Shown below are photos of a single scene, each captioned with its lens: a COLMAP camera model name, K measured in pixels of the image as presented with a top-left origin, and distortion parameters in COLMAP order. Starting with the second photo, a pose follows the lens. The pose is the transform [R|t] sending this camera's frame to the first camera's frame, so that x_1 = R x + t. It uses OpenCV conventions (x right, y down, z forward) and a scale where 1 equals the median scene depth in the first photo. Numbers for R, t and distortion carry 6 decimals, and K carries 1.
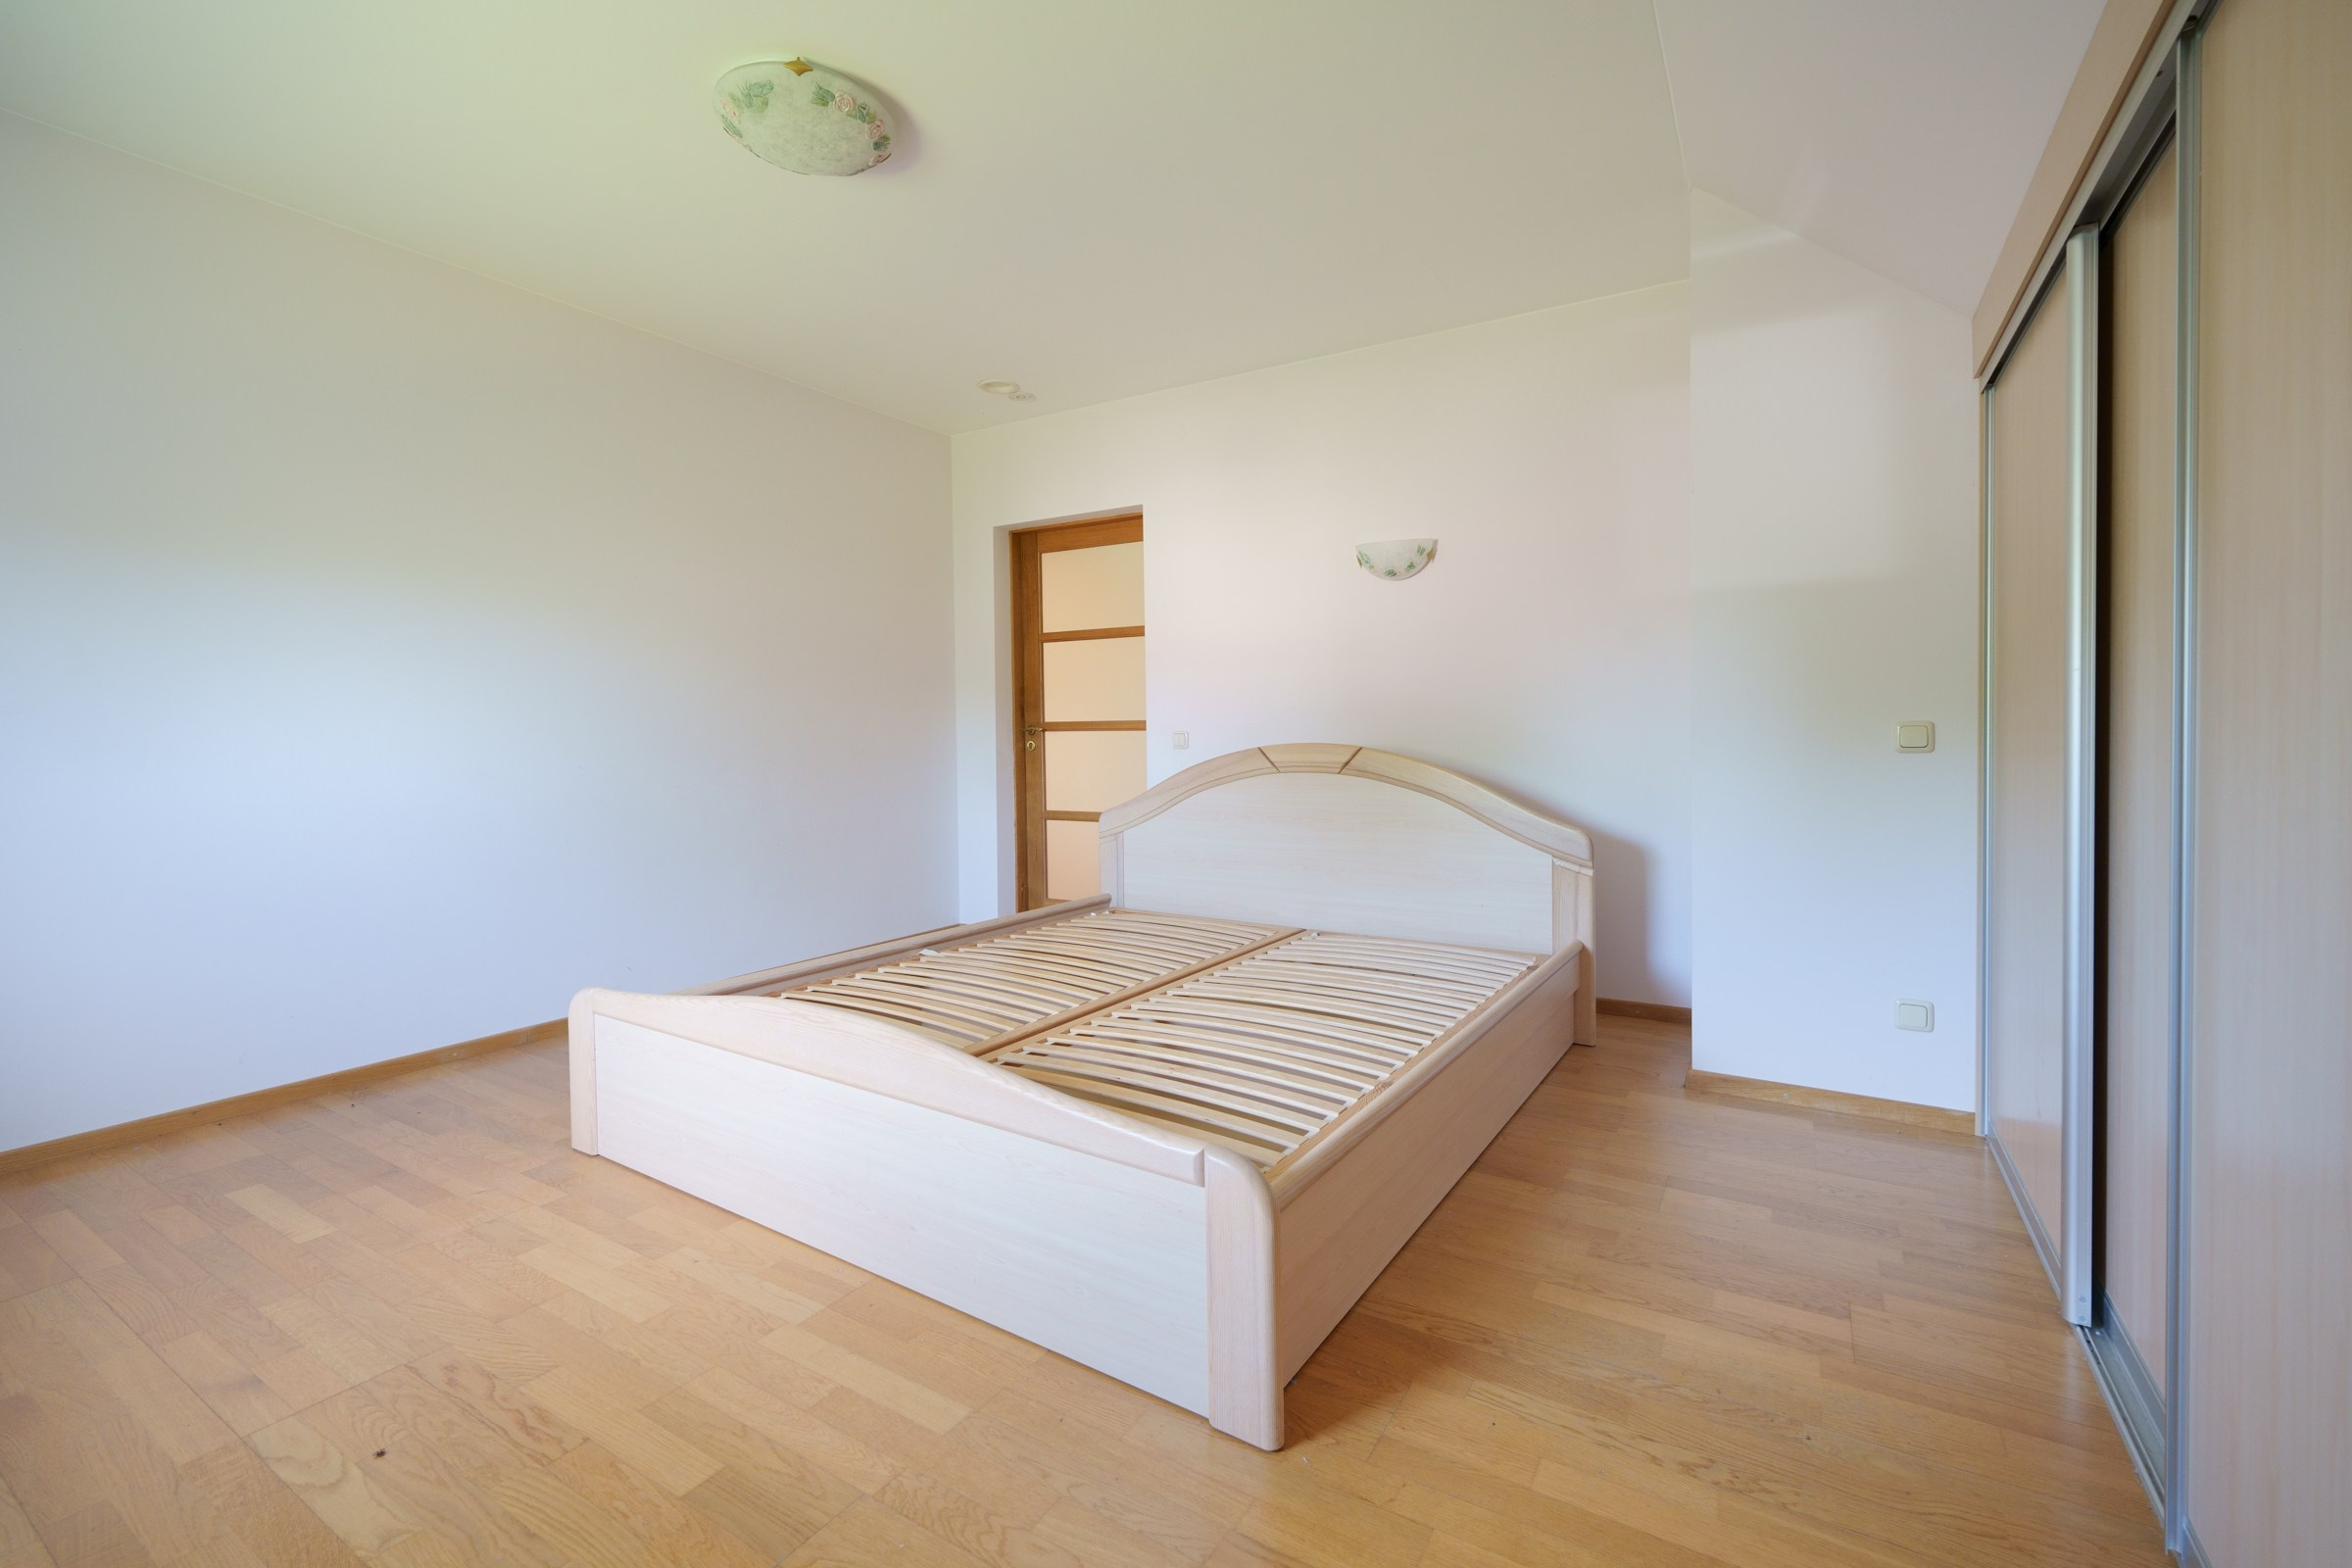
lens RADIAL K [[971.3, 0, 1181.5], [0, 971.3, 769.3], [0, 0, 1]] dist [-0.002358, 0.000248]
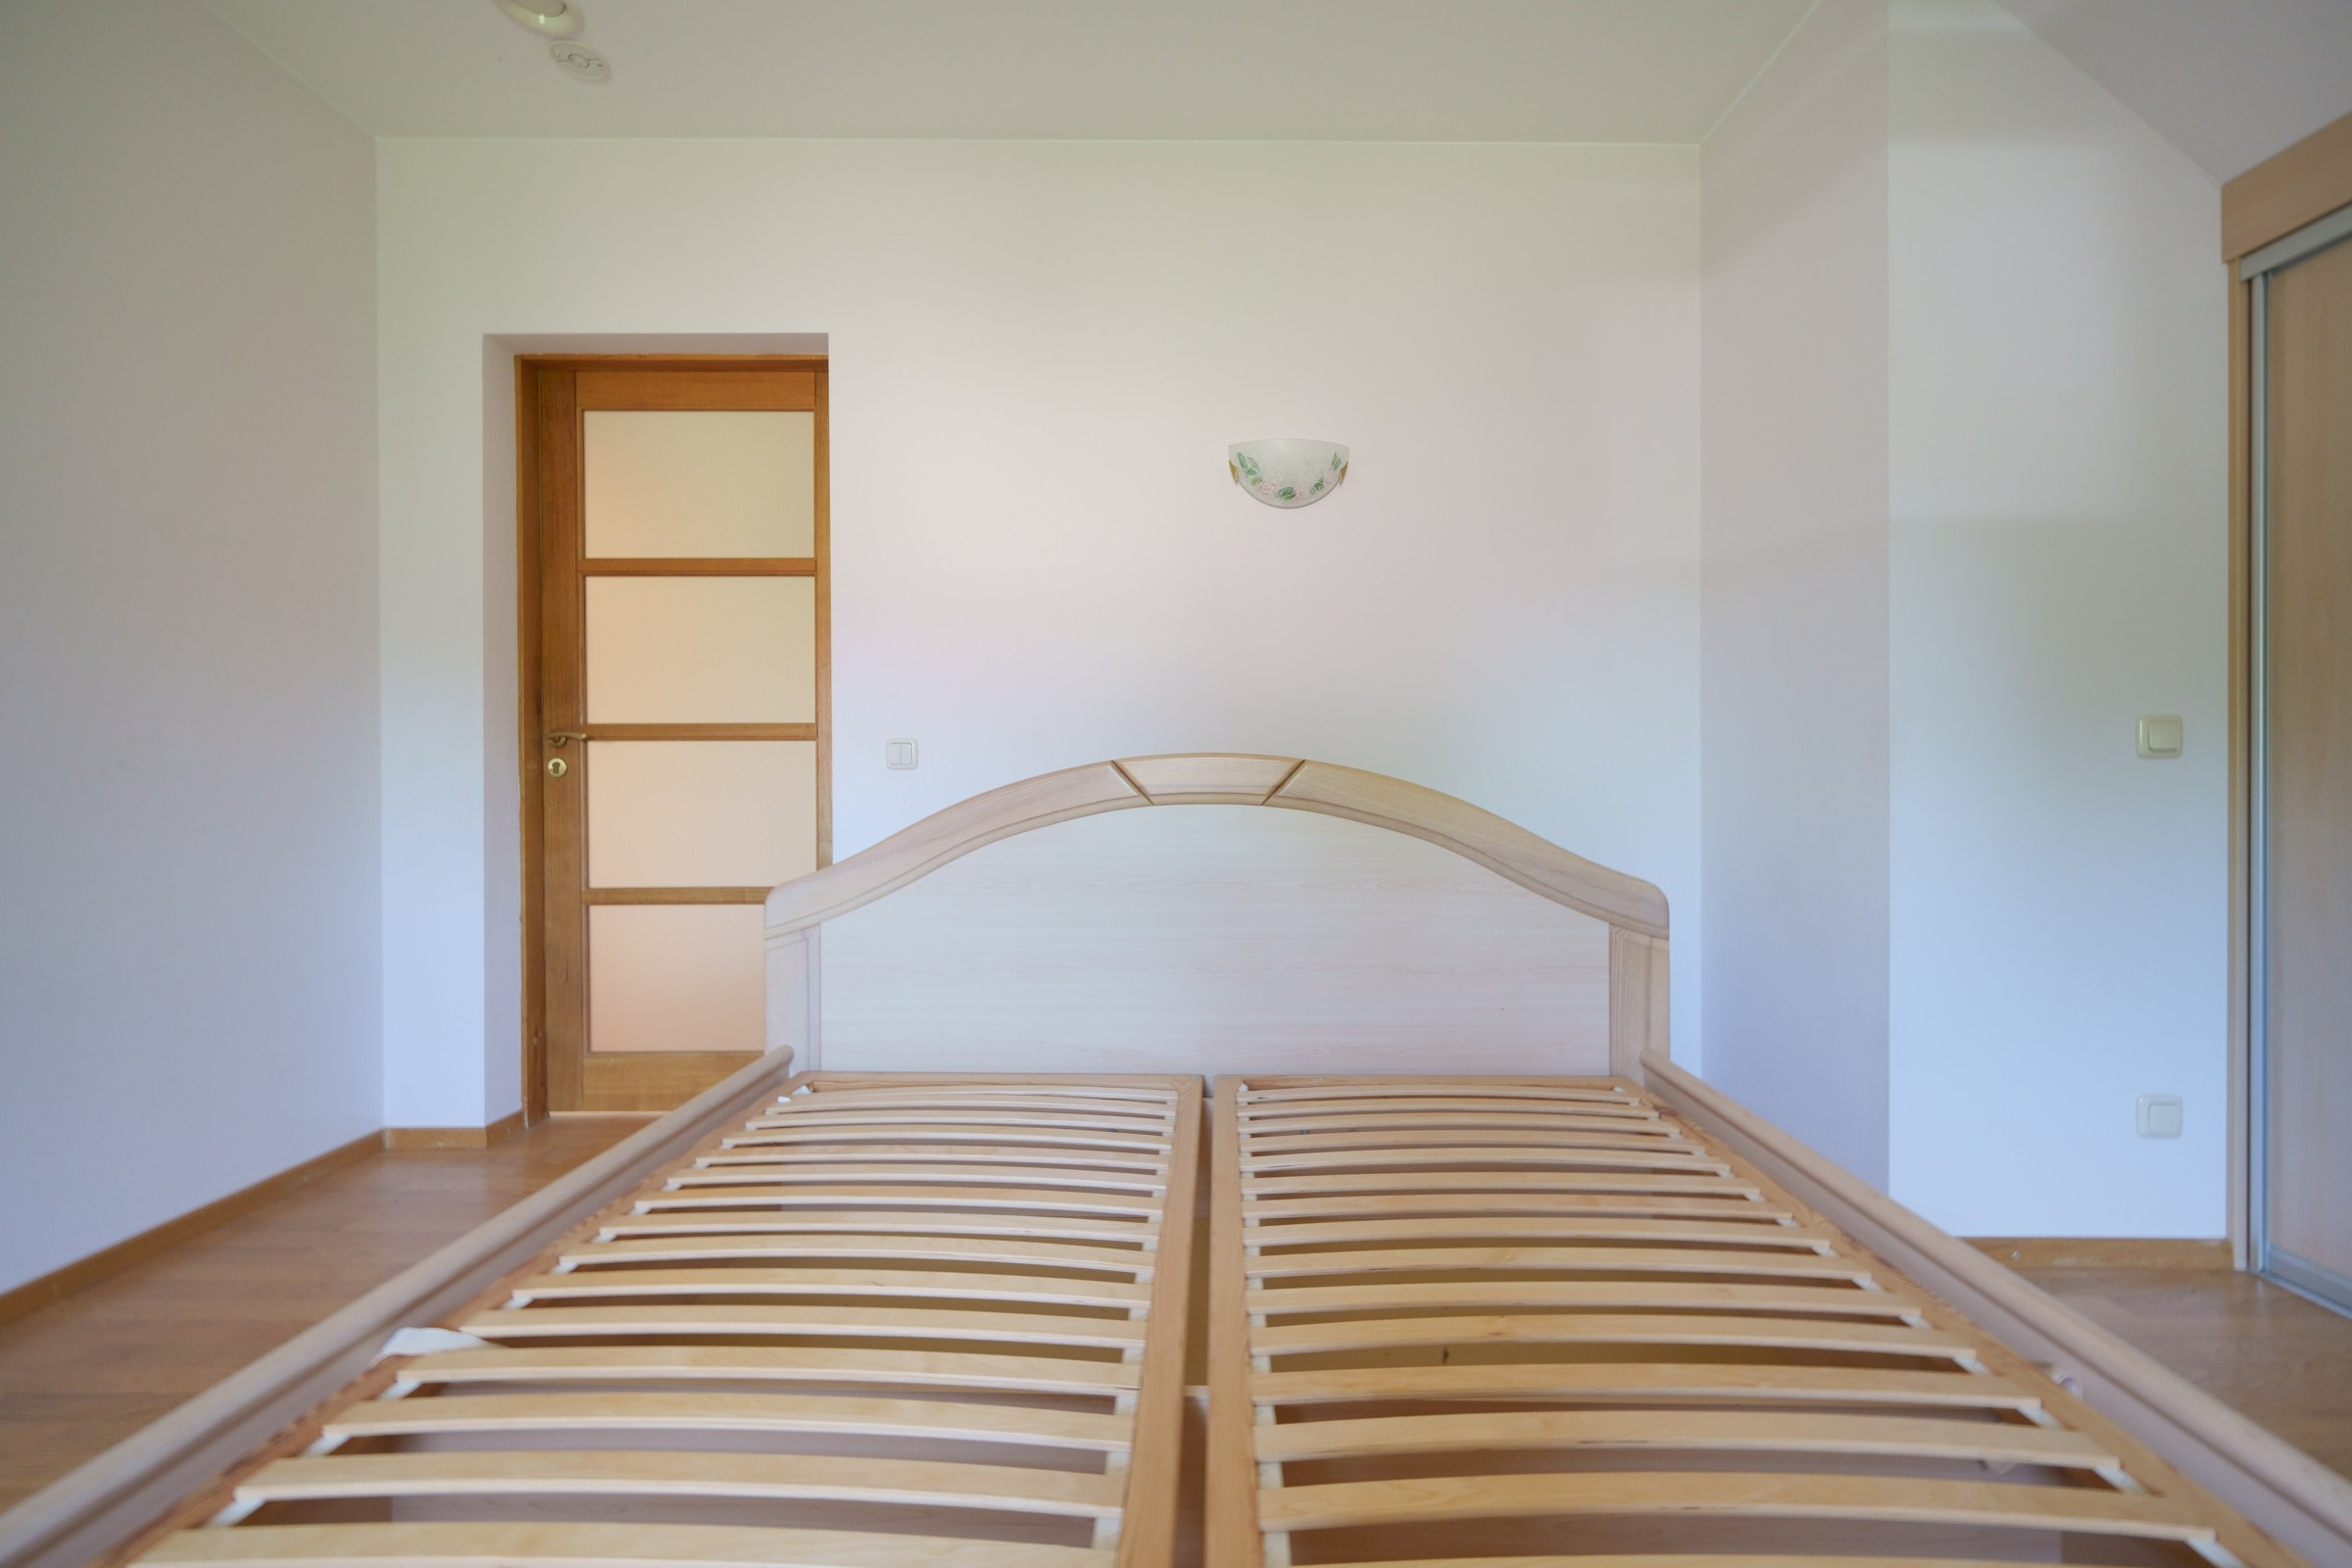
lens RADIAL K [[971.3, 0, 1174.1], [0, 971.3, 782.0], [0, 0, 1]] dist [-0.002358, 0.000248]
pose [[0.863583, 0.001230, 0.504205, -0.134787], [0.016456, 0.999396, -0.030622, 0.005730], [-0.503938, 0.034742, 0.863041, 0.382939]]
